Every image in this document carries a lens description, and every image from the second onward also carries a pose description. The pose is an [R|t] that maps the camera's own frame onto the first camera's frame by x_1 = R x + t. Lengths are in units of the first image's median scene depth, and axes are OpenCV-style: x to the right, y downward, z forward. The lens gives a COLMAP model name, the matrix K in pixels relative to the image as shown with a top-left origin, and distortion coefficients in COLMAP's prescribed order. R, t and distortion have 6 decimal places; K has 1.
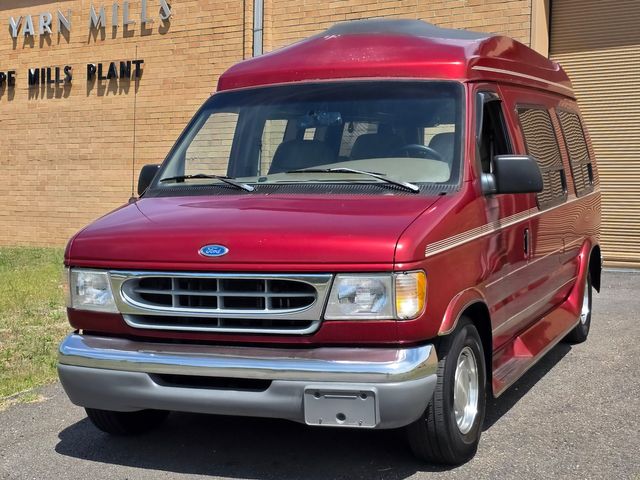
lens RADIAL K [[1146.7, 0, 320.0], [0, 1146.7, 240.0], [0, 0, 1]] dist [0.146794, -0.353753]
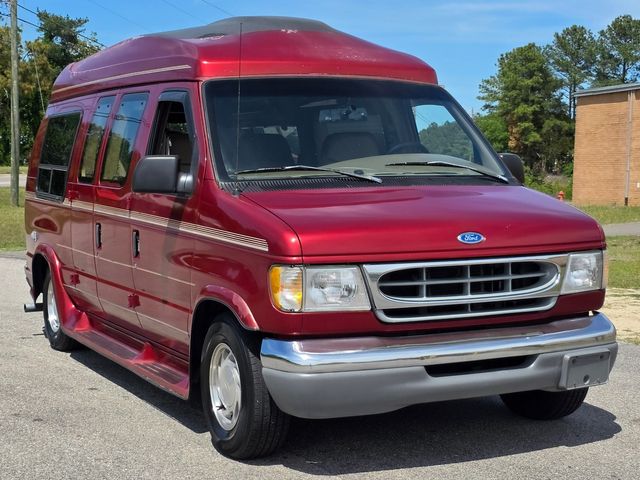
lens RADIAL K [[1146.7, 0, 320.0], [0, 1146.7, 240.0], [0, 0, 1]] dist [0.146794, -0.353753]
pose [[0.649056, -0.034792, 0.759945, -0.944048], [0.047079, 0.998876, 0.005521, -0.000841], [-0.759283, 0.032194, 0.649964, 0.427641]]
